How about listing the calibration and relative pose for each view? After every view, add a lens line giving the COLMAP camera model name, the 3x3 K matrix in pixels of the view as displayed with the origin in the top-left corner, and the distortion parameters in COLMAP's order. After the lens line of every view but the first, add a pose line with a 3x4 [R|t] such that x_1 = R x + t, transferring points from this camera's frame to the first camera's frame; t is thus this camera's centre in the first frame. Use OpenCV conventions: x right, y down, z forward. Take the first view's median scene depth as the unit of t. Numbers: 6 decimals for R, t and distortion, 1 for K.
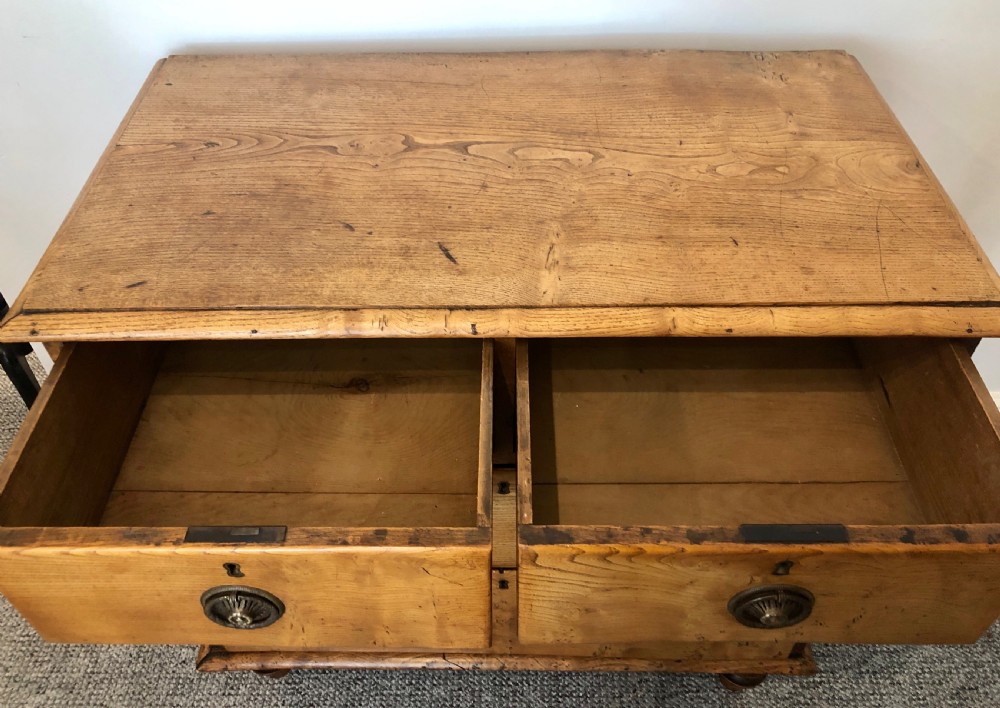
lens RADIAL K [[832.0, 0, 493.2], [0, 832.0, 305.8], [0, 0, 1]] dist [0.002911, 0.024997]
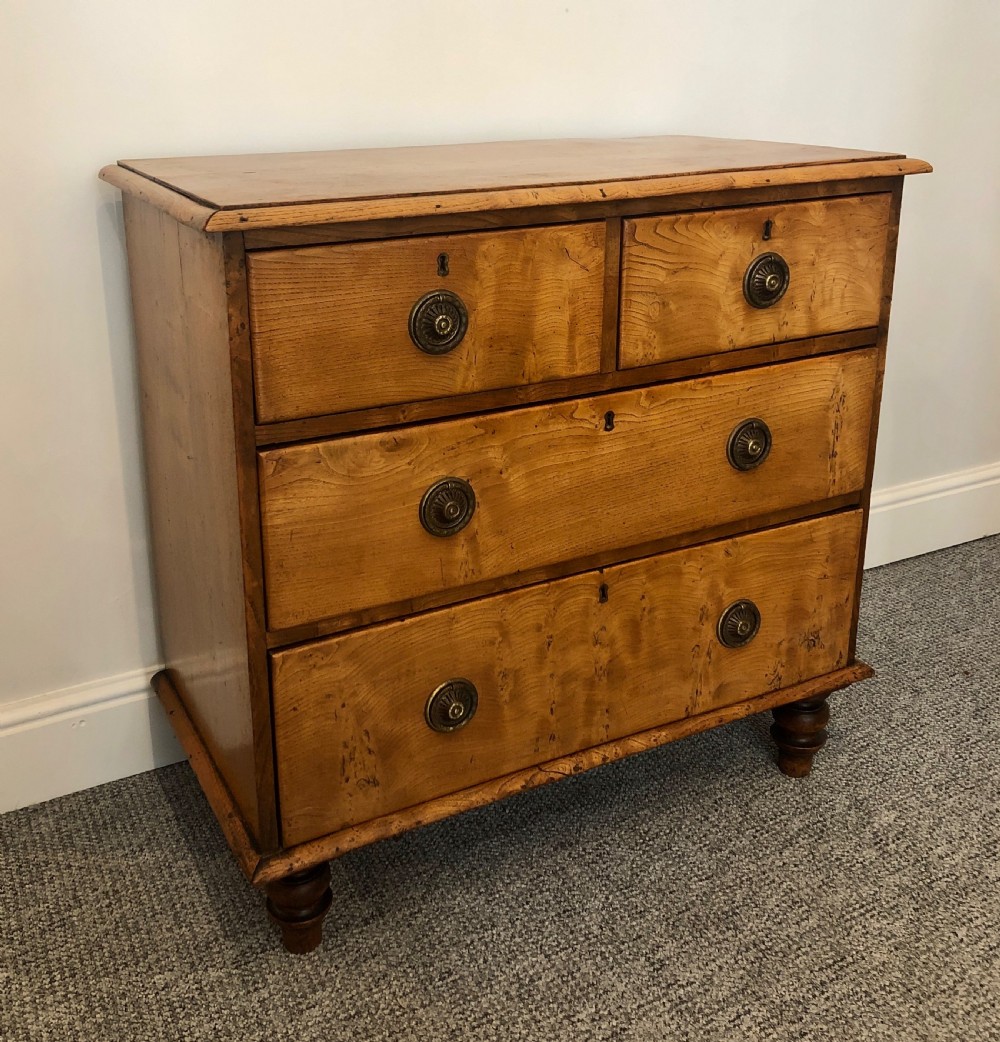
lens RADIAL K [[1143.2, 0, 486.6], [0, 1143.2, 405.3], [0, 0, 1]] dist [0.044783, -0.035583]
pose [[0.879502, -0.131725, 0.457302, -0.783786], [0.324076, 0.869468, -0.372828, 0.694049], [-0.348498, 0.476103, 0.807388, -0.108553]]
